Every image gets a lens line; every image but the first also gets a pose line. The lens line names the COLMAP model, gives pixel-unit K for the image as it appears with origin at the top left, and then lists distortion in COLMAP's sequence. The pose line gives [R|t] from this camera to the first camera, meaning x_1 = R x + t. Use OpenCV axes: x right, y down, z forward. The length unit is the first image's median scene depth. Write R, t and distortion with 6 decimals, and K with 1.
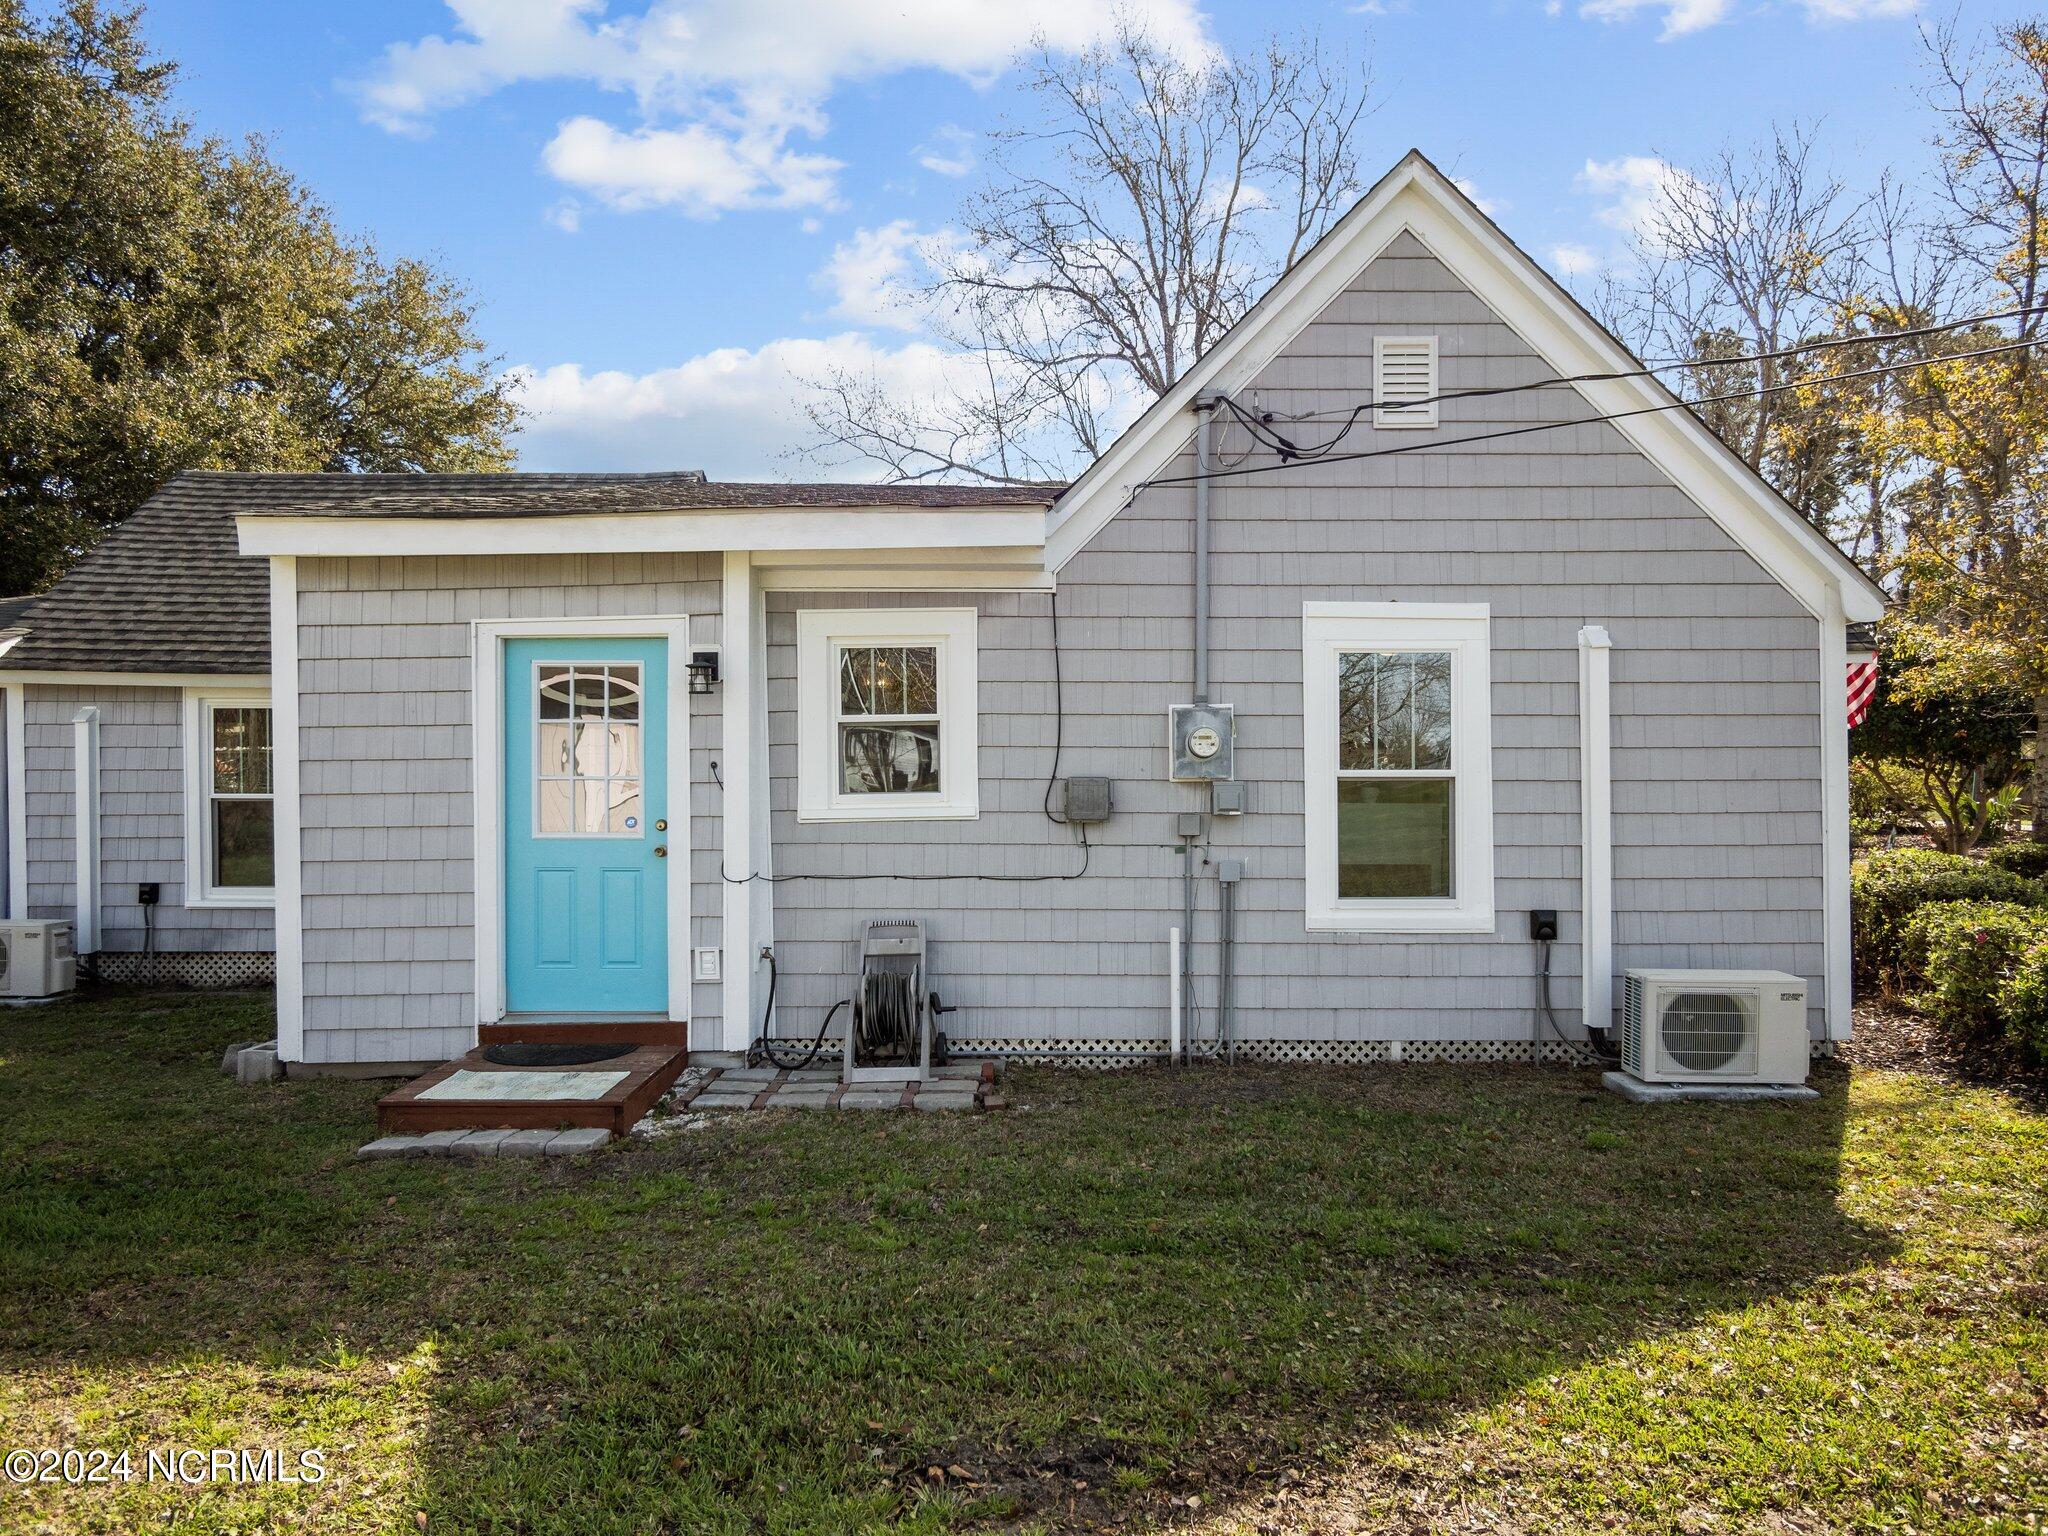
lens RADIAL K [[1308.9, 0, 1024.0], [0, 1308.9, 768.0], [0, 0, 1]] dist [0.046181, 0.001342]
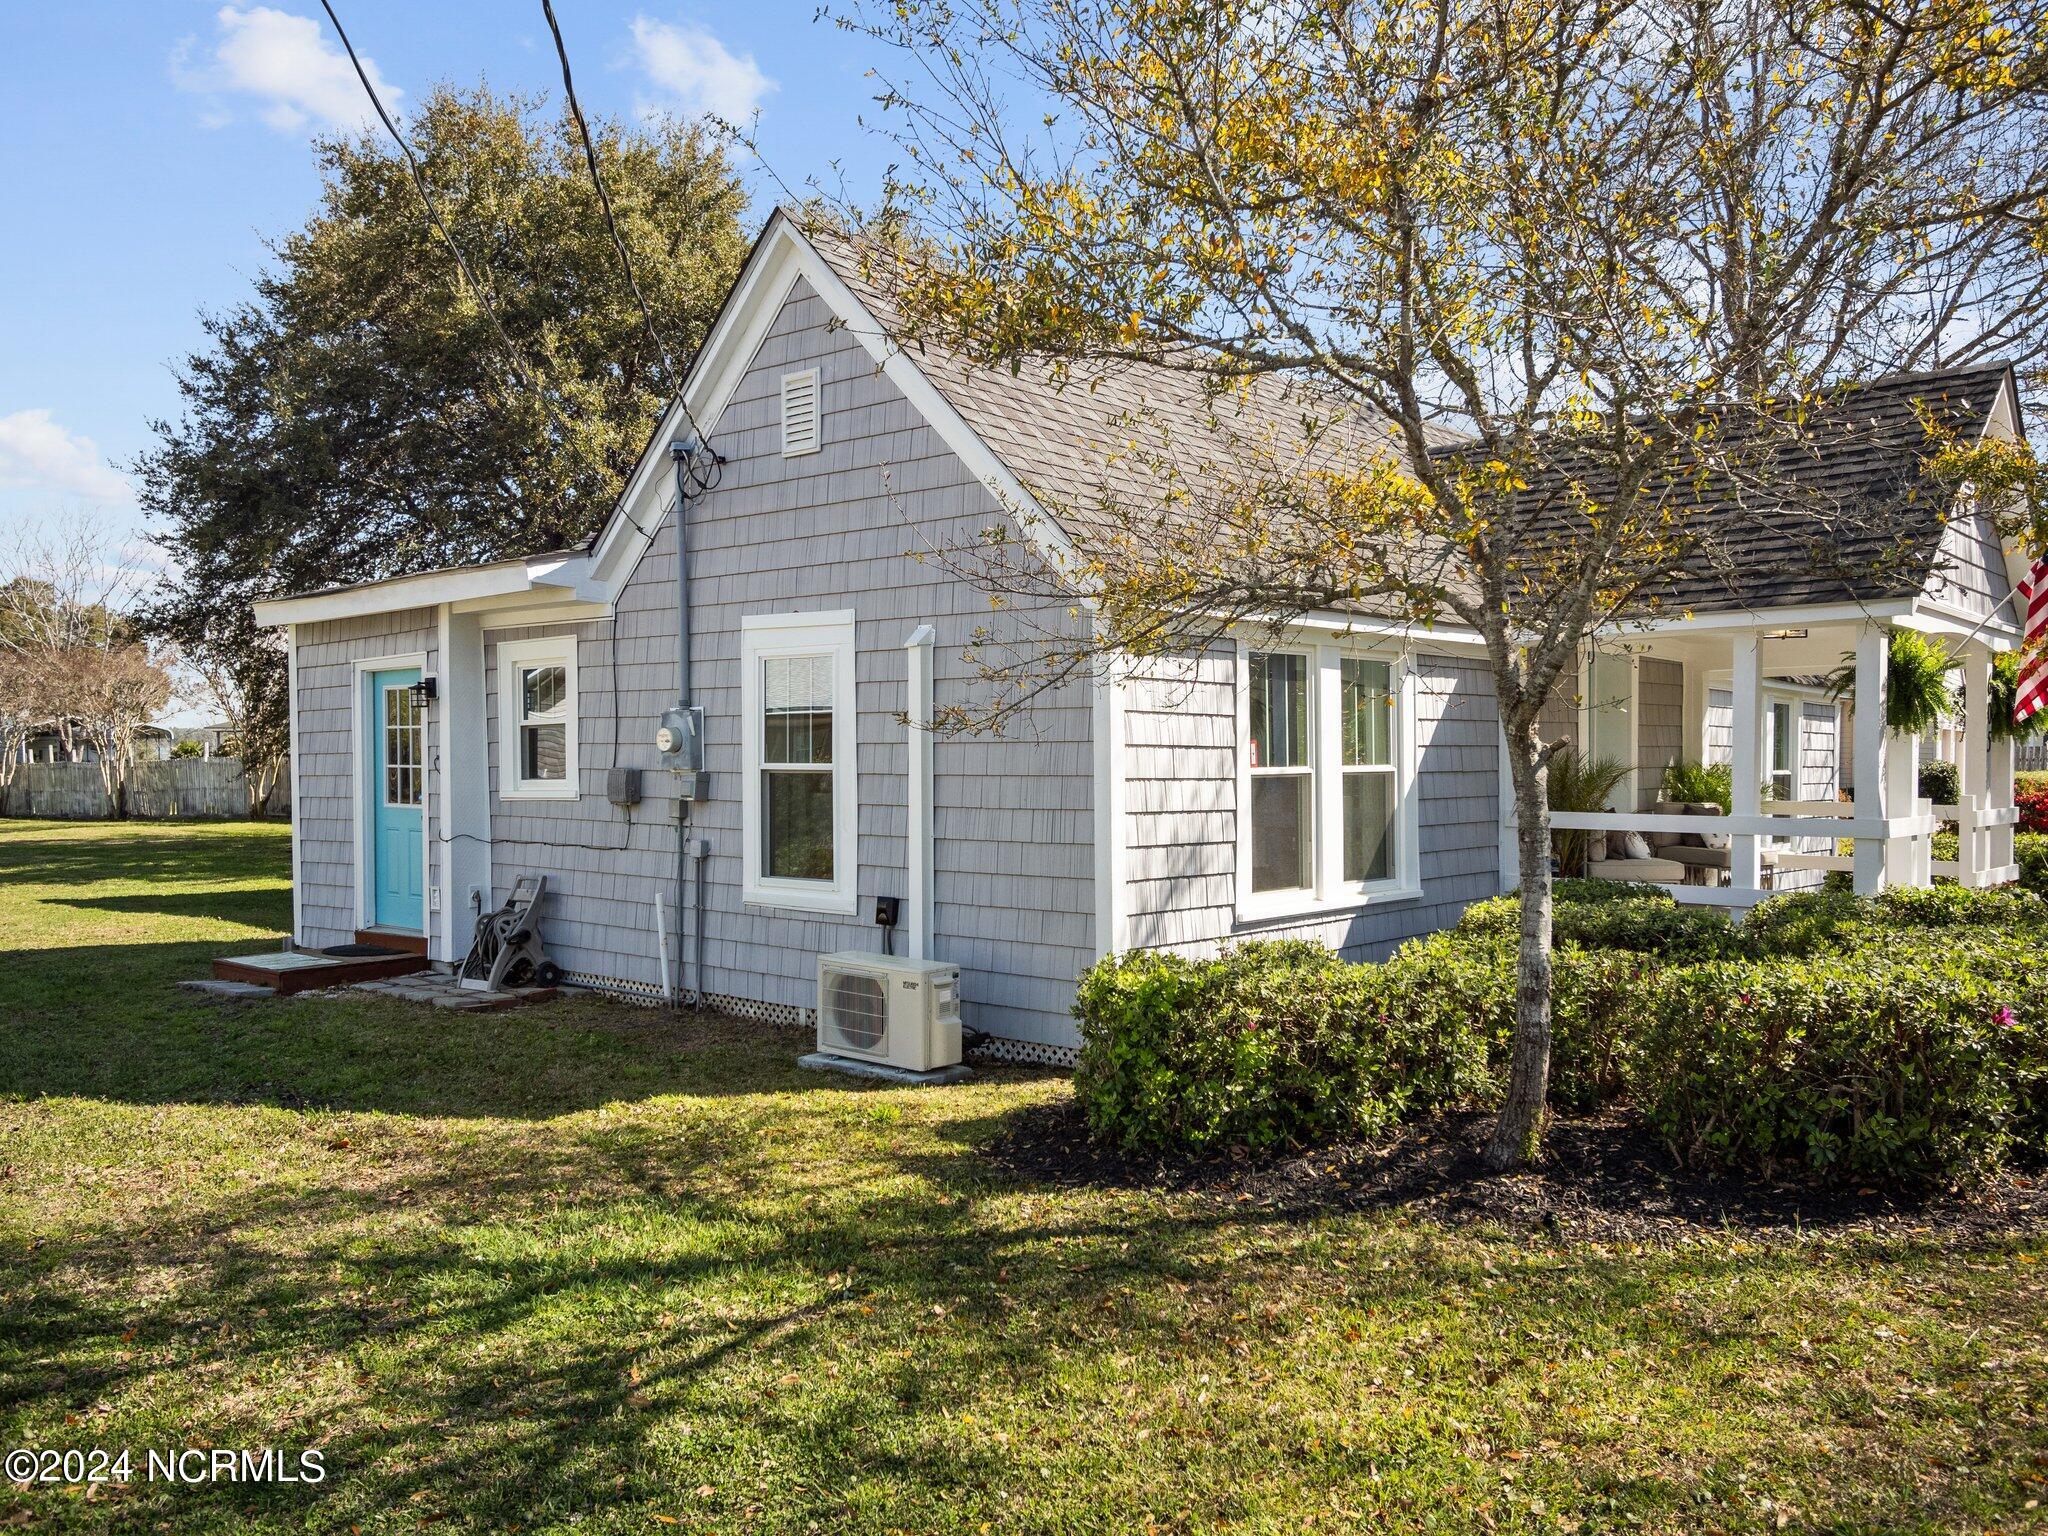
lens RADIAL K [[1635.4, 0, 1017.6], [0, 1635.4, 787.2], [0, 0, 1]] dist [0.035618, 0.001237]
pose [[0.756306, 0.014439, -0.654059, 1.329506], [-0.000372, 0.999766, 0.021641, -0.008770], [0.654218, -0.016124, 0.756134, 0.076128]]
